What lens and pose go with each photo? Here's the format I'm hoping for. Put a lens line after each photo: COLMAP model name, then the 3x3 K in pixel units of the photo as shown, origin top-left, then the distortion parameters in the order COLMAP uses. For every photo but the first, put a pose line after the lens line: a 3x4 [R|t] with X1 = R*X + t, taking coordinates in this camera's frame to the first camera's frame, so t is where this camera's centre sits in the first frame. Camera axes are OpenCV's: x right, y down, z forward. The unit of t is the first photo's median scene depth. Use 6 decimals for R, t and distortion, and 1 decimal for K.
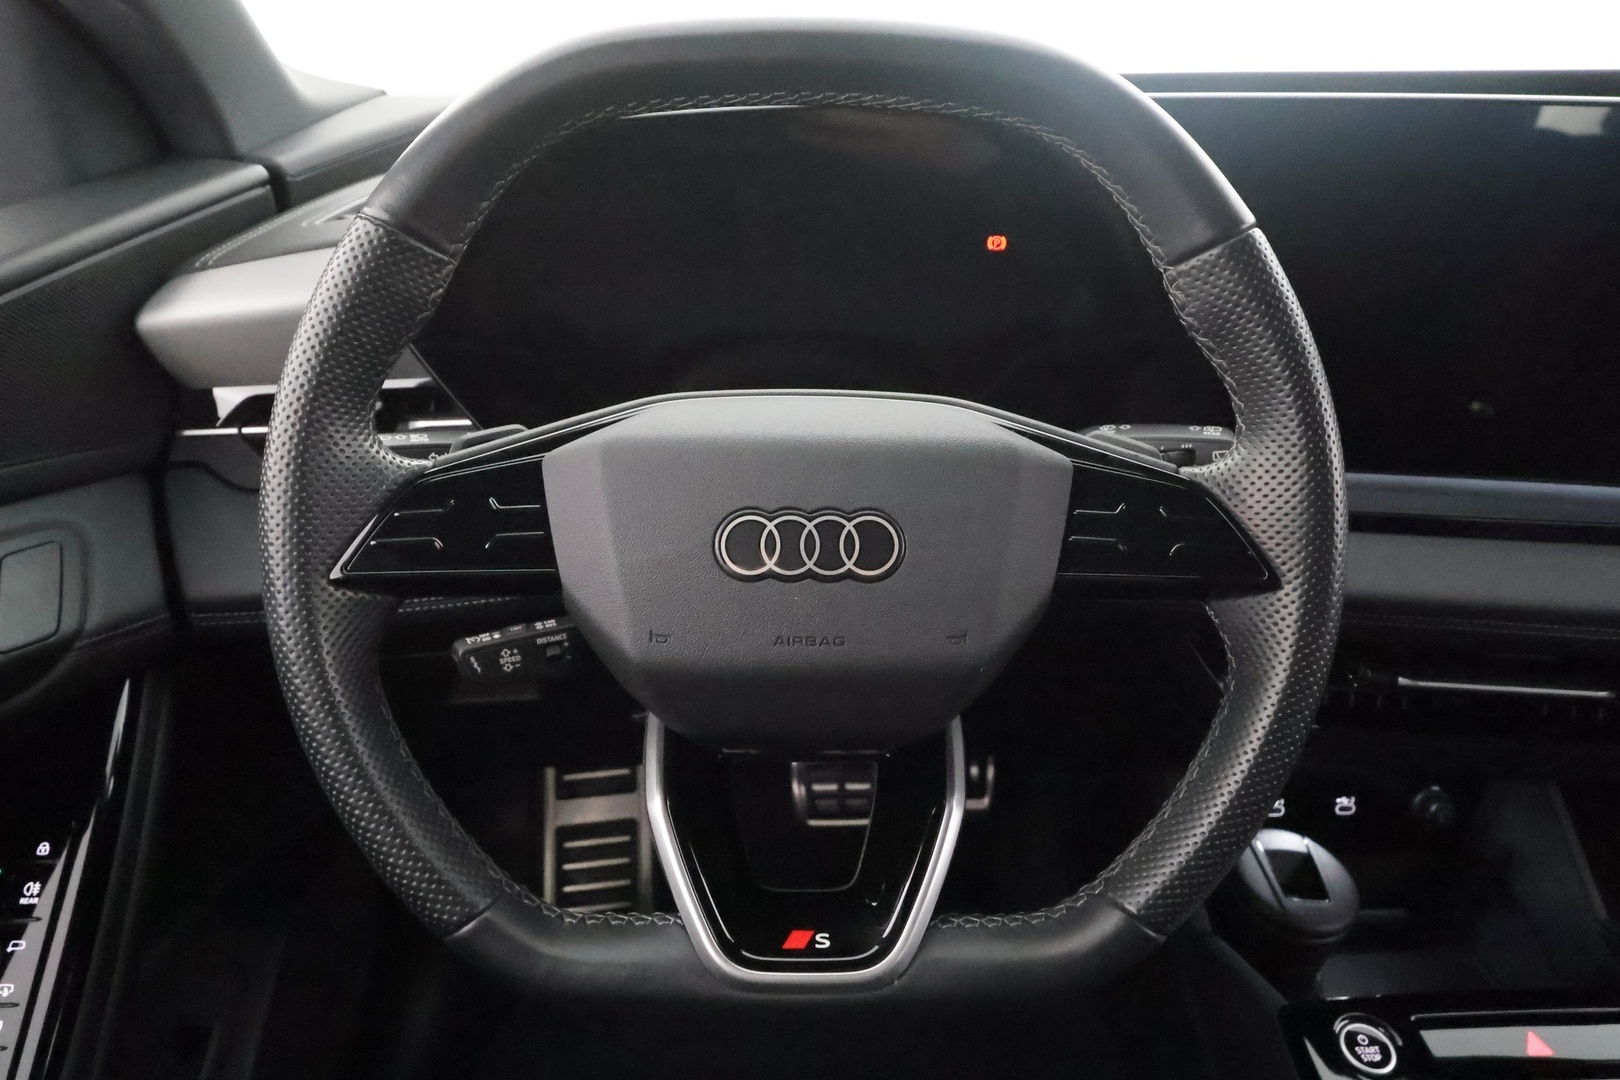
lens RADIAL K [[1035.8, 0, 815.8], [0, 1035.8, 544.3], [0, 0, 1]] dist [0.004235, -0.000933]
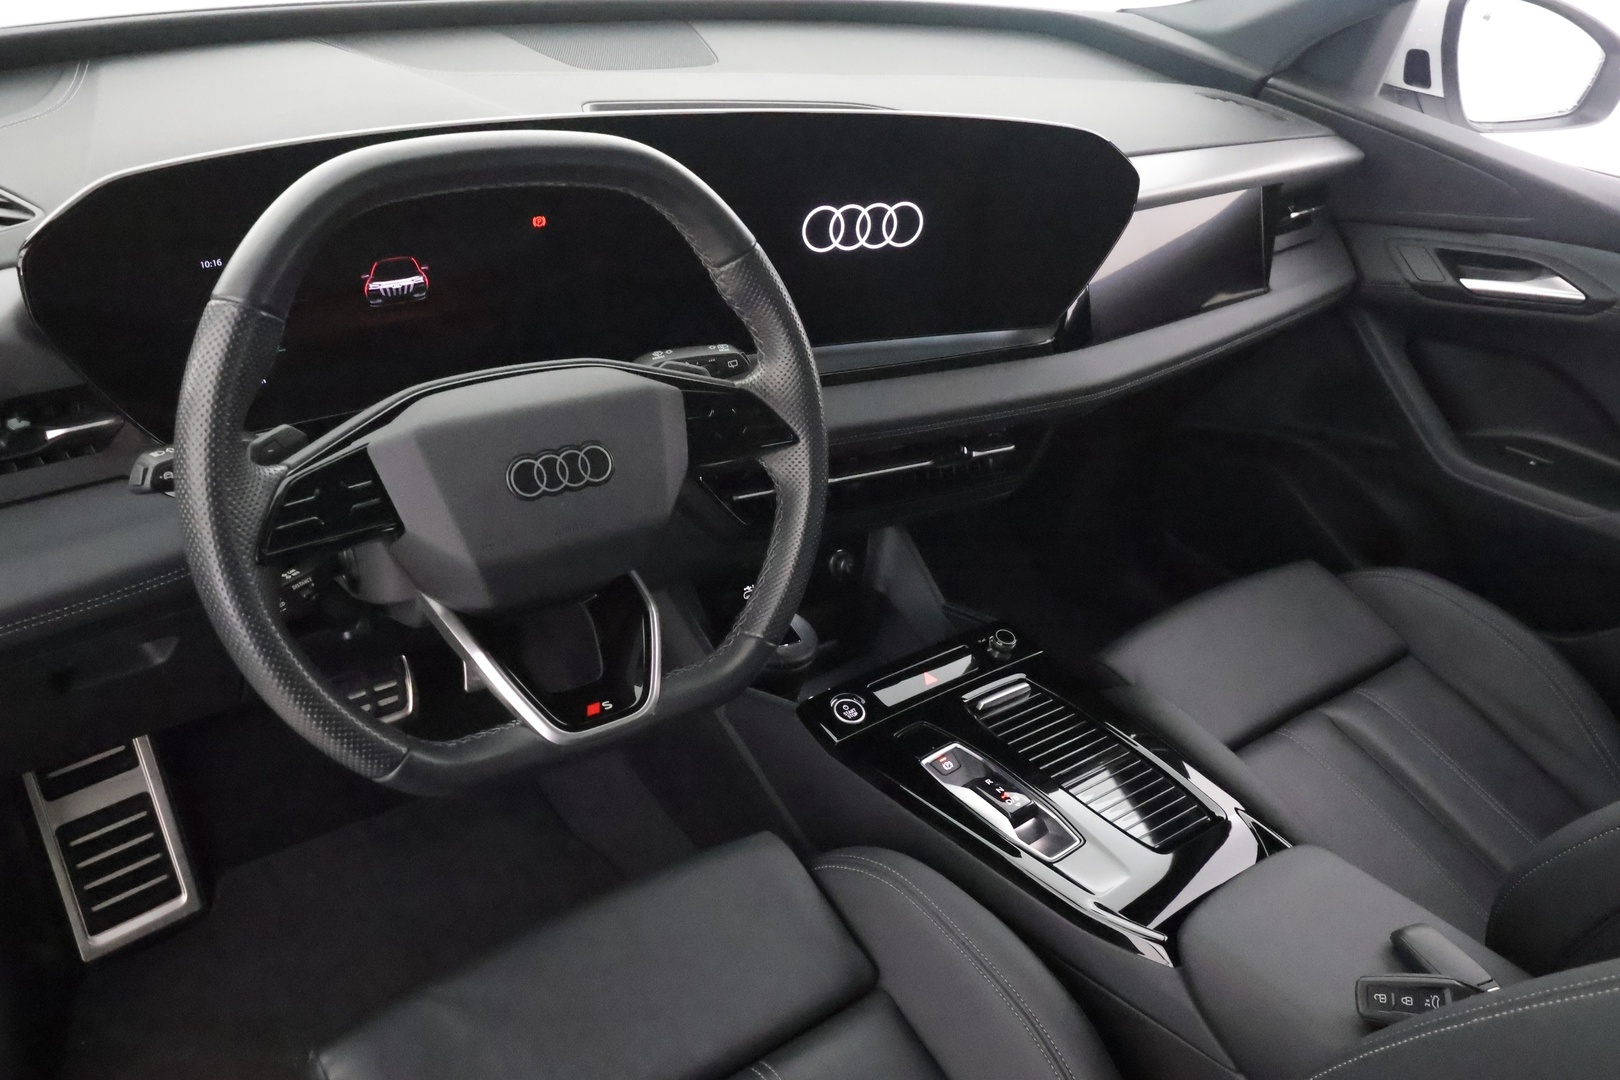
lens RADIAL K [[1278.5, 0, 819.2], [0, 1278.5, 546.8], [0, 0, 1]] dist [0.003173, -0.009601]
pose [[0.803238, -0.231821, 0.548696, -0.669498], [0.161294, 0.971395, 0.174289, -0.138574], [-0.573404, -0.051495, 0.817653, -0.721776]]
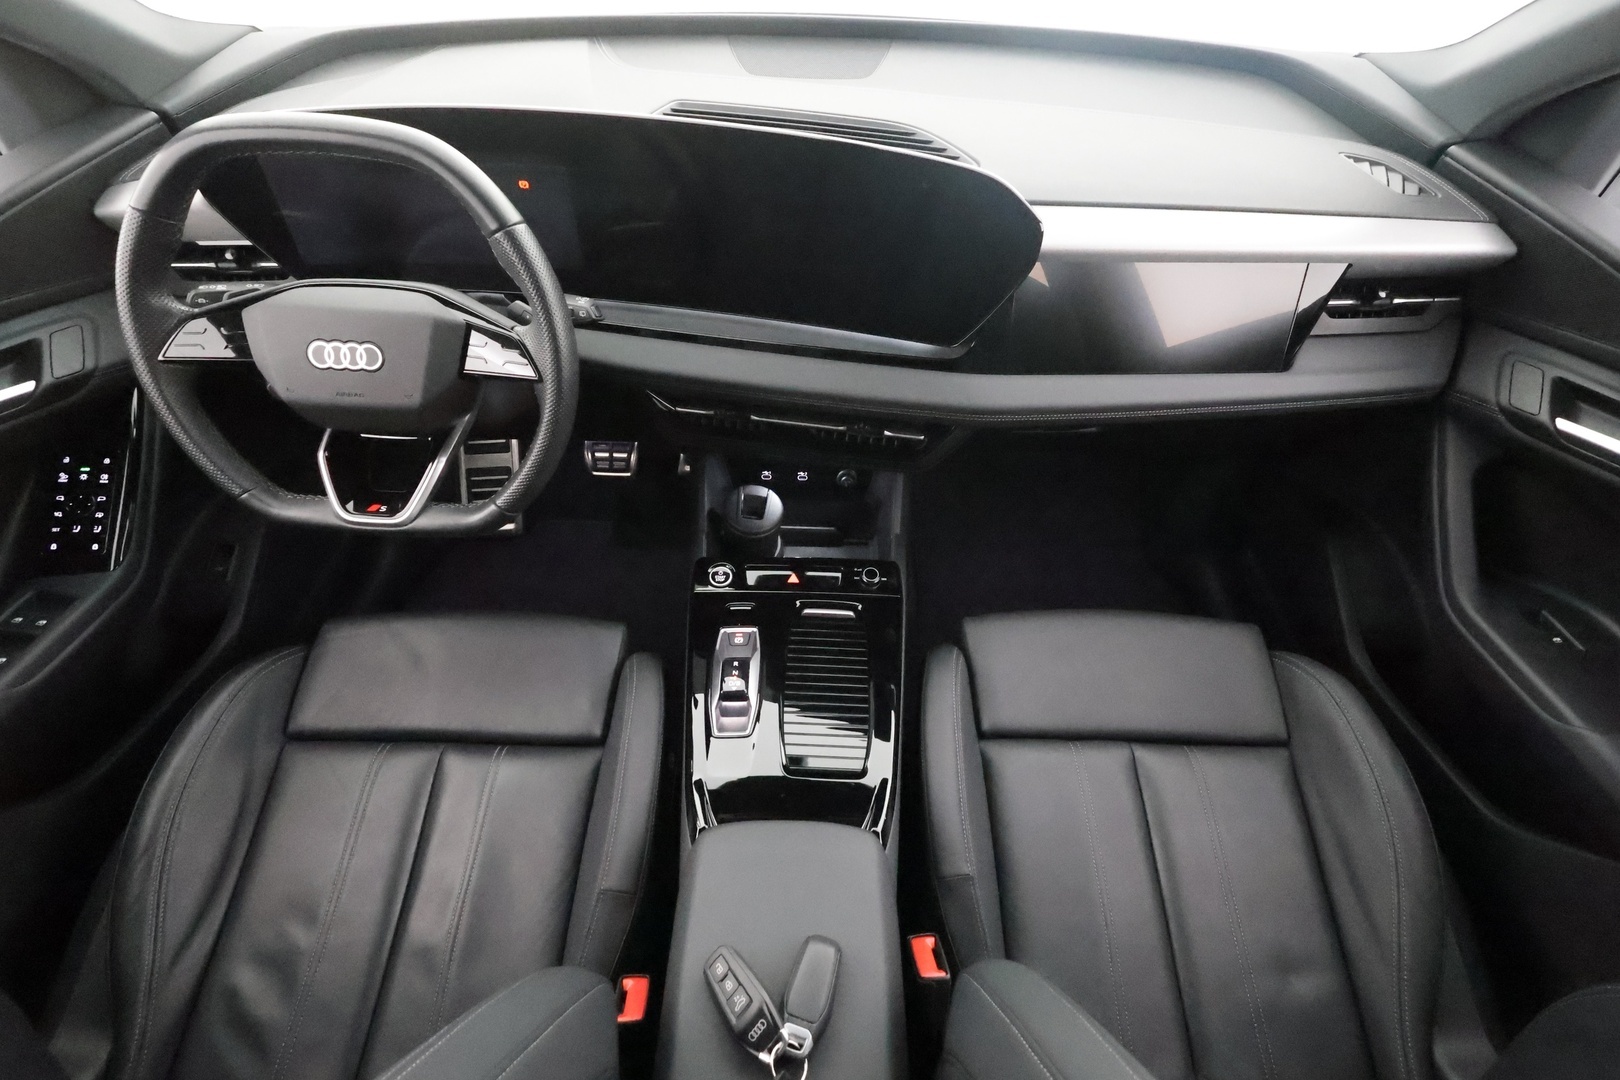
lens RADIAL K [[750.4, 0, 823.0], [0, 750.4, 543.1], [0, 0, 1]] dist [0.001389, 0.000154]
pose [[0.998560, 0.052322, -0.011815, 0.988372], [-0.045276, 0.940274, 0.337395, -0.197413], [0.028762, -0.336374, 0.941289, -0.682037]]
